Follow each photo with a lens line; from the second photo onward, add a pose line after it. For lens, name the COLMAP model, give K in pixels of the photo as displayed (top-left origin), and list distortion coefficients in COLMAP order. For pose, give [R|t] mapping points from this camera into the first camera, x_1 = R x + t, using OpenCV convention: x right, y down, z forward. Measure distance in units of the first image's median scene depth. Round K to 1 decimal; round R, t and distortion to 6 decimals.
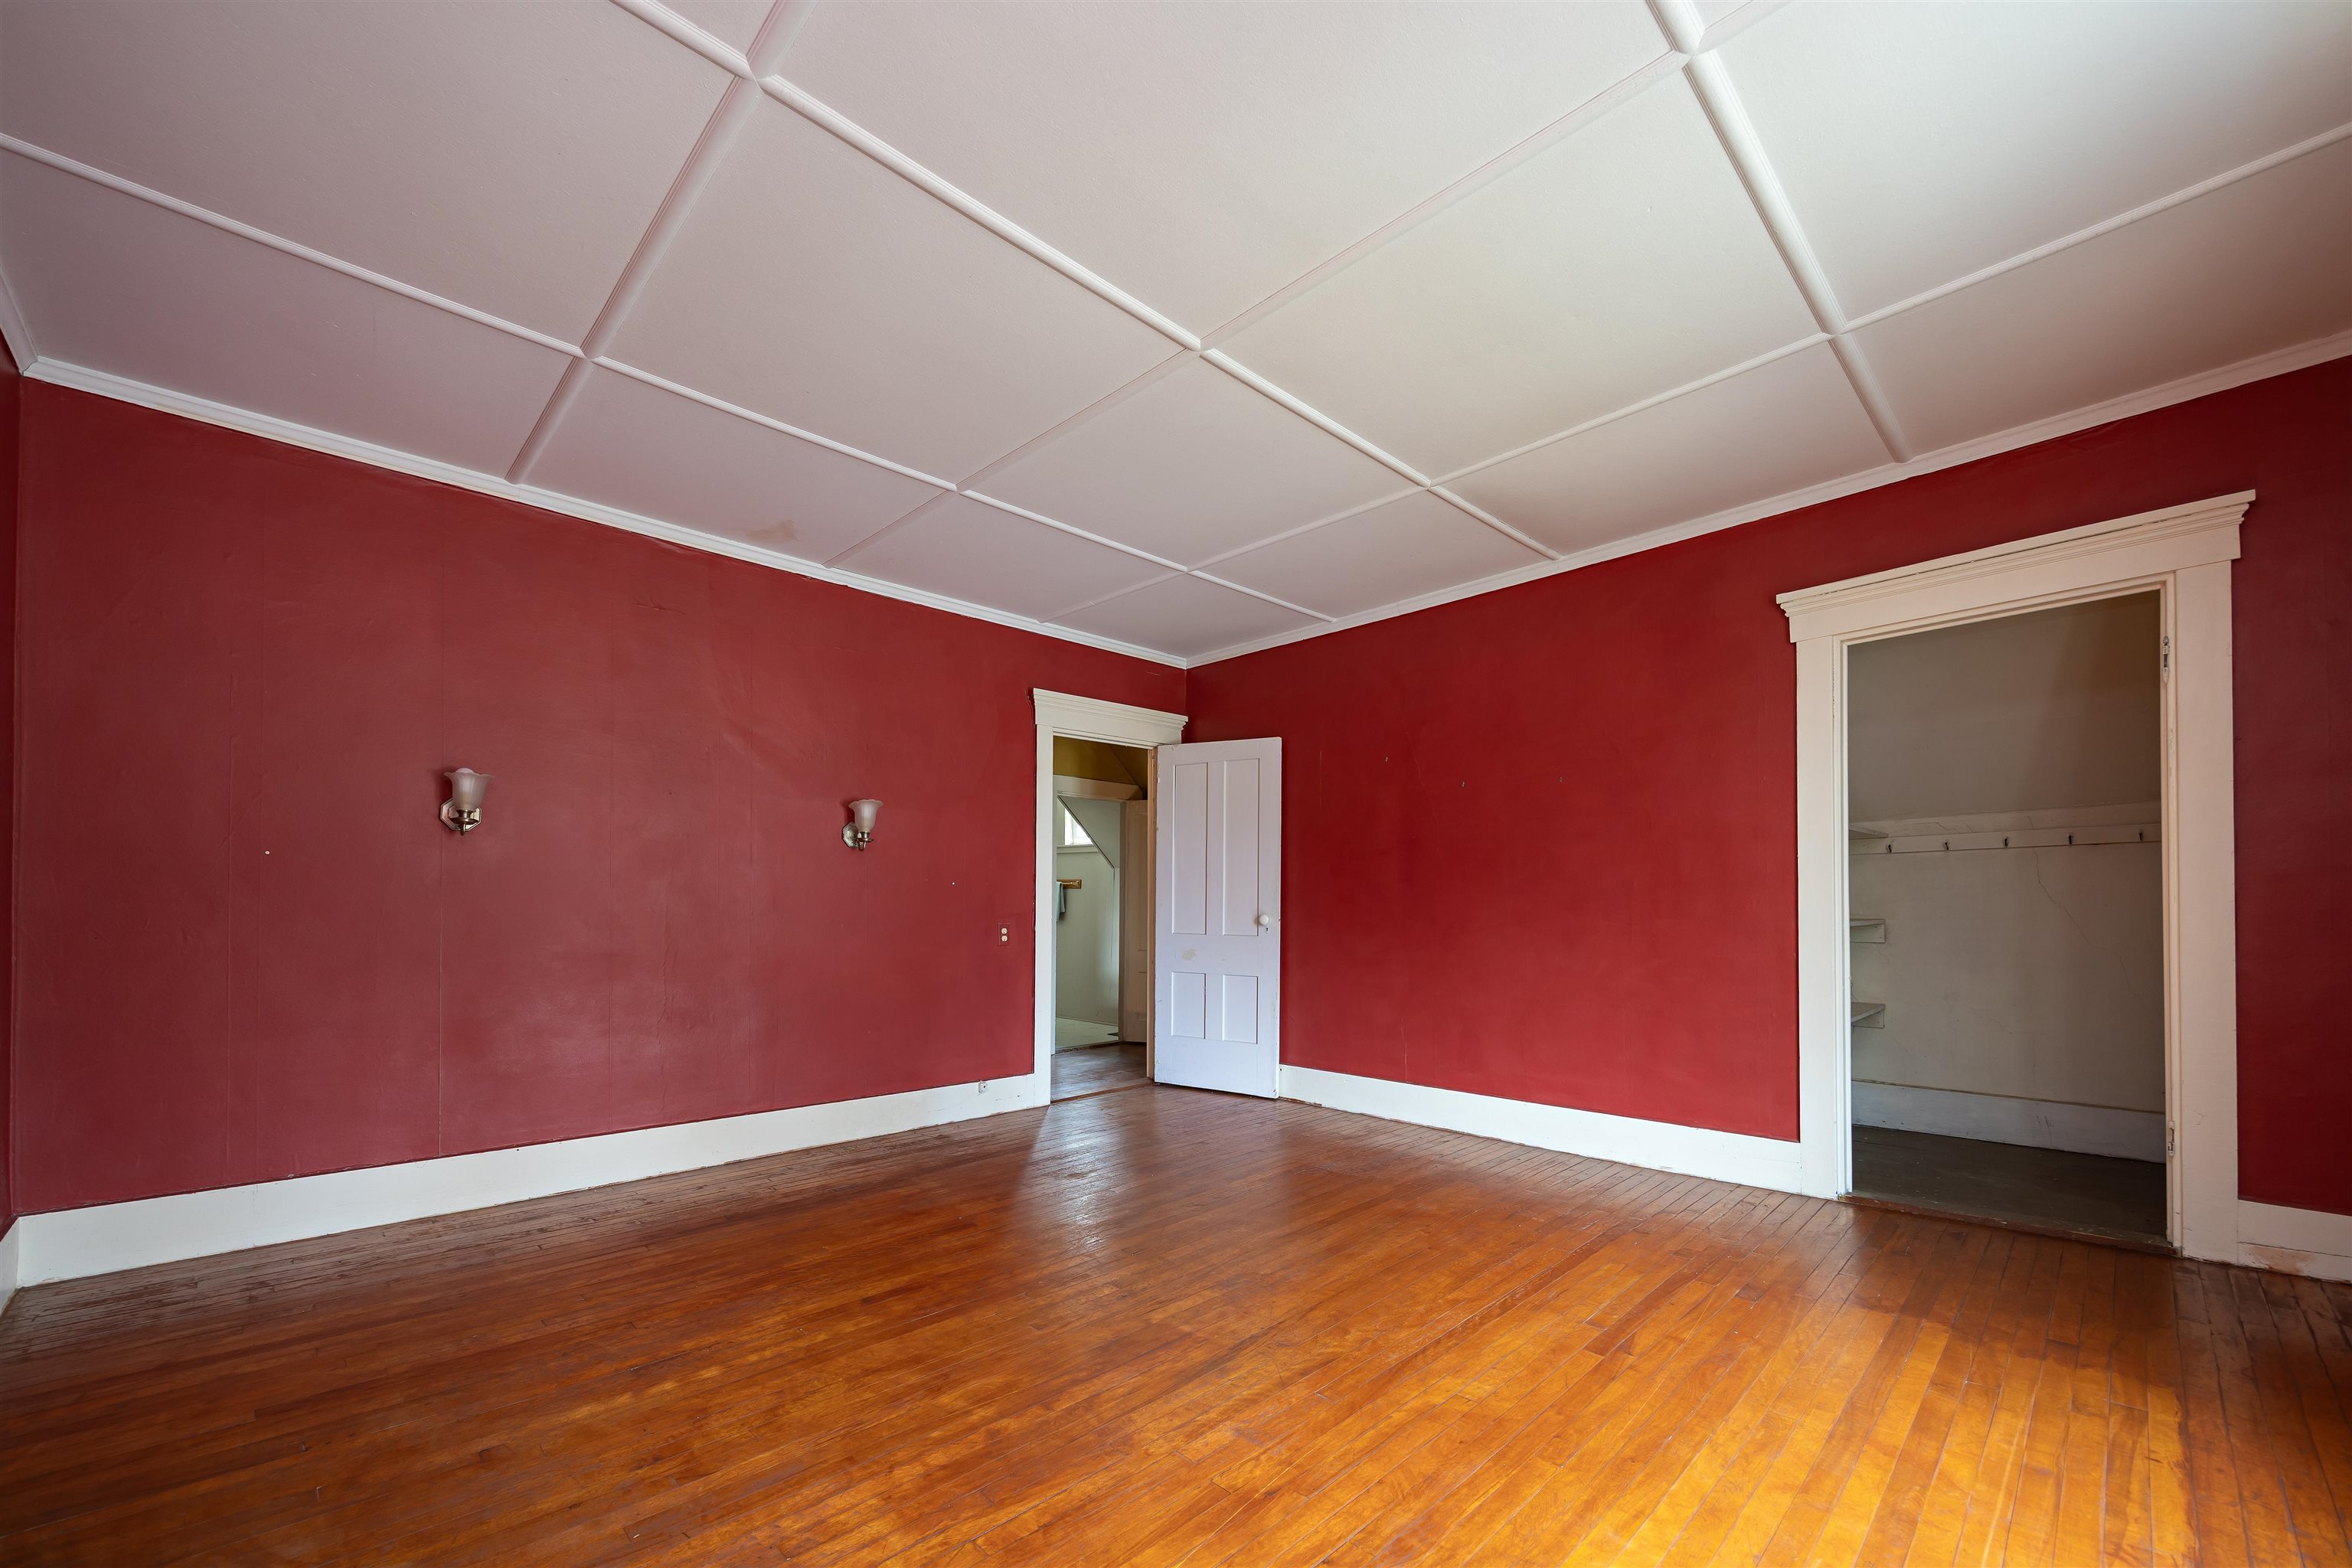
lens RADIAL K [[913.4, 0, 1124.3], [0, 913.4, 908.4], [0, 0, 1]] dist [-0.013952, 0.000058]
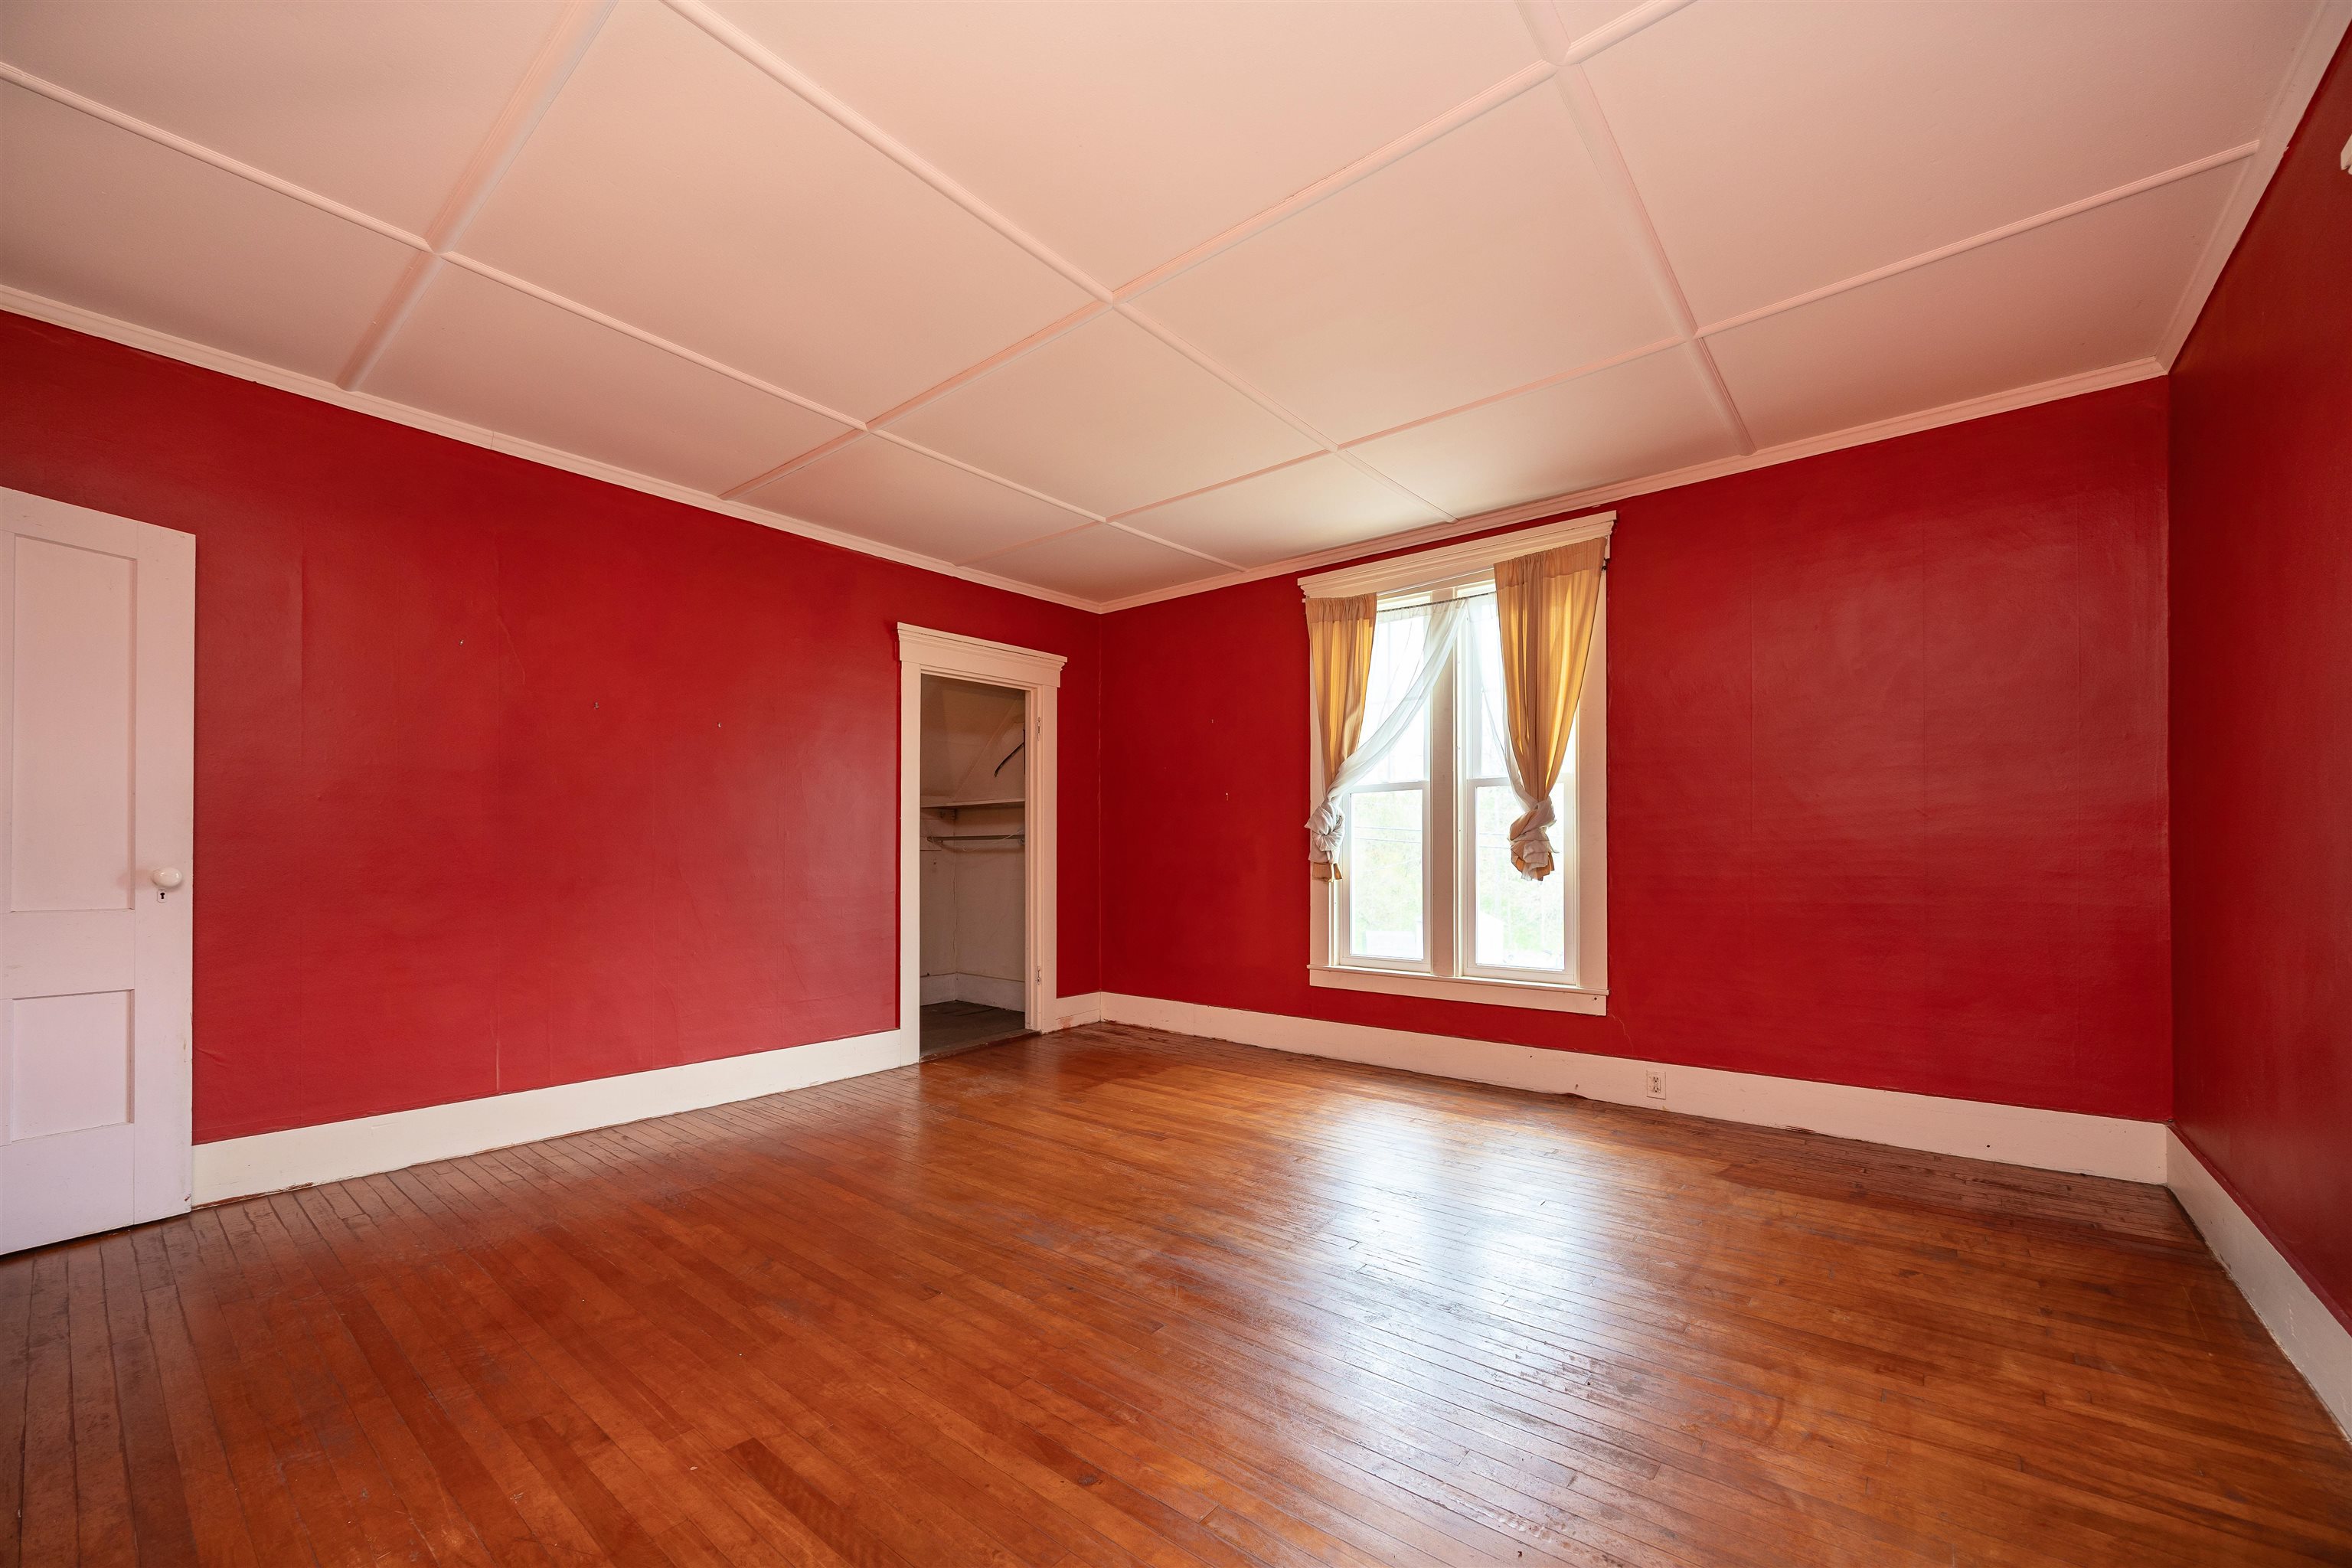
lens RADIAL K [[927.6, 0, 1193.3], [0, 927.6, 828.0], [0, 0, 1]] dist [-0.000413, 0.000062]
pose [[-0.160913, 0.033831, 0.986389, -0.618180], [-0.003422, 0.999387, -0.034835, 0.002243], [-0.986963, -0.008981, -0.160699, 0.681136]]
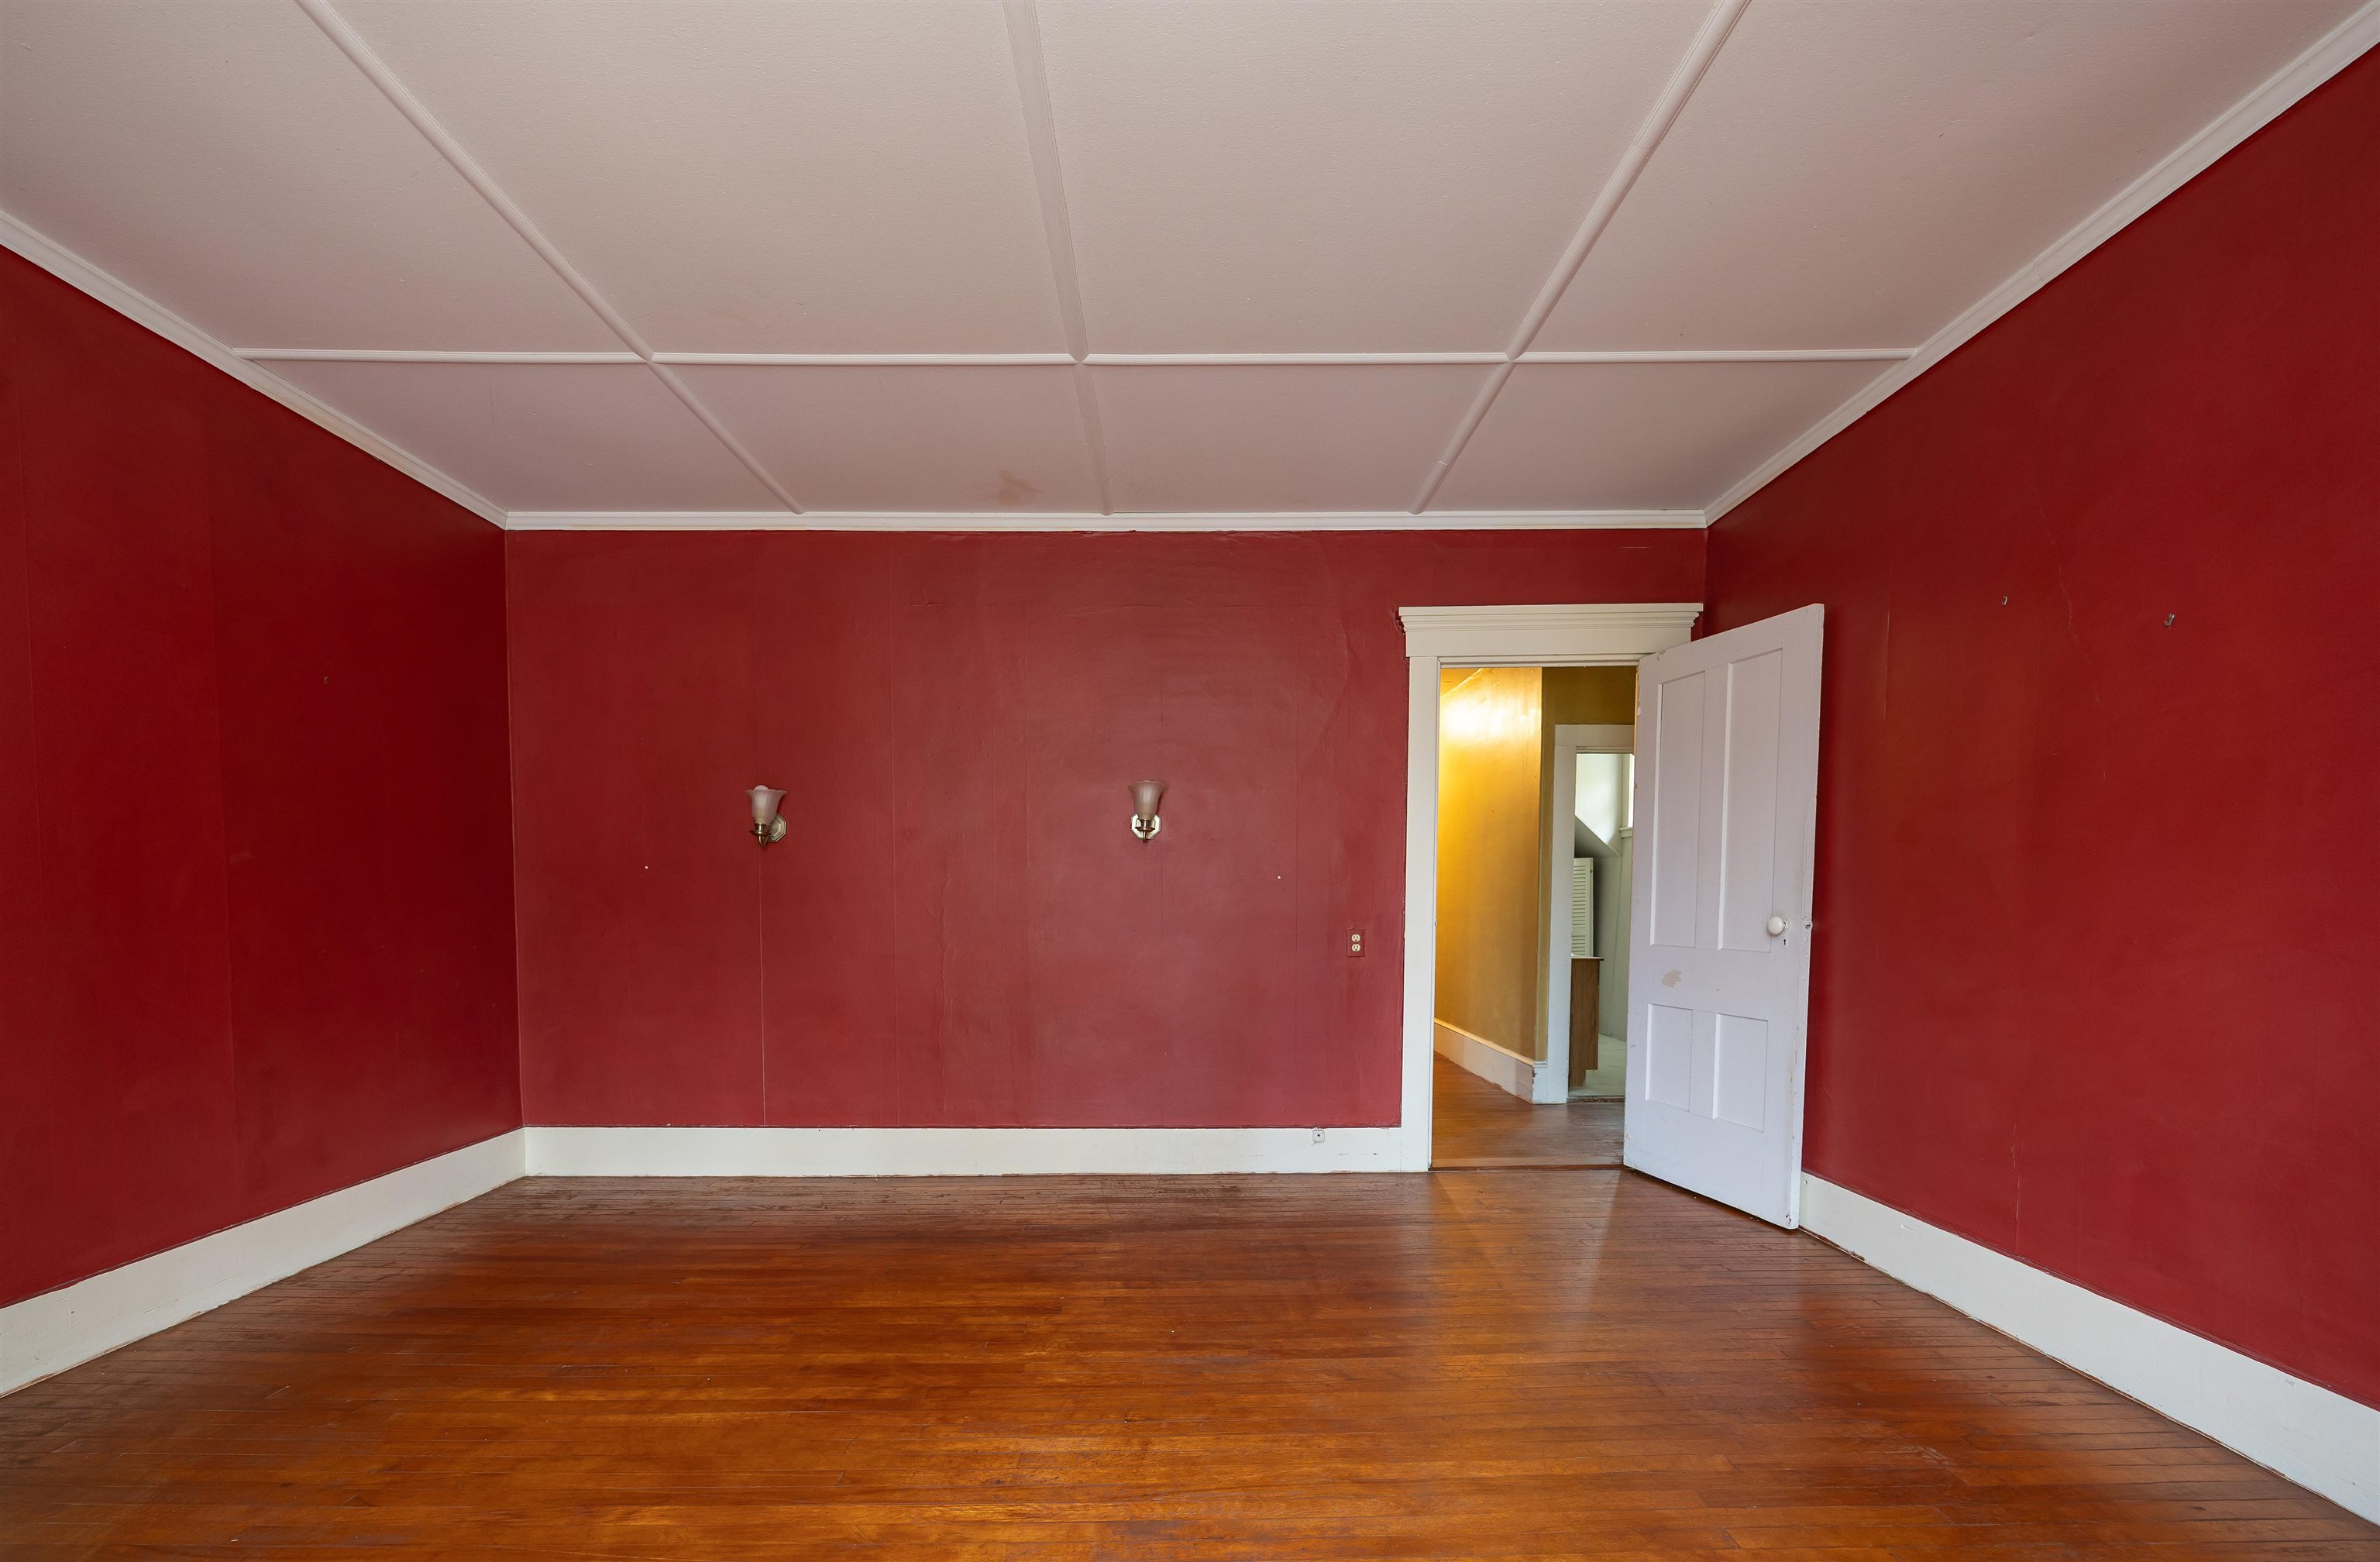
lens RADIAL K [[954.2, 0, 1182.6], [0, 954.2, 958.8], [0, 0, 1]] dist [-0.007644, -0.000058]
pose [[0.742408, 0.029400, -0.669302, 0.371612], [0.005035, 0.998764, 0.049457, 0.002305], [0.669929, -0.040087, 0.741342, 0.386157]]
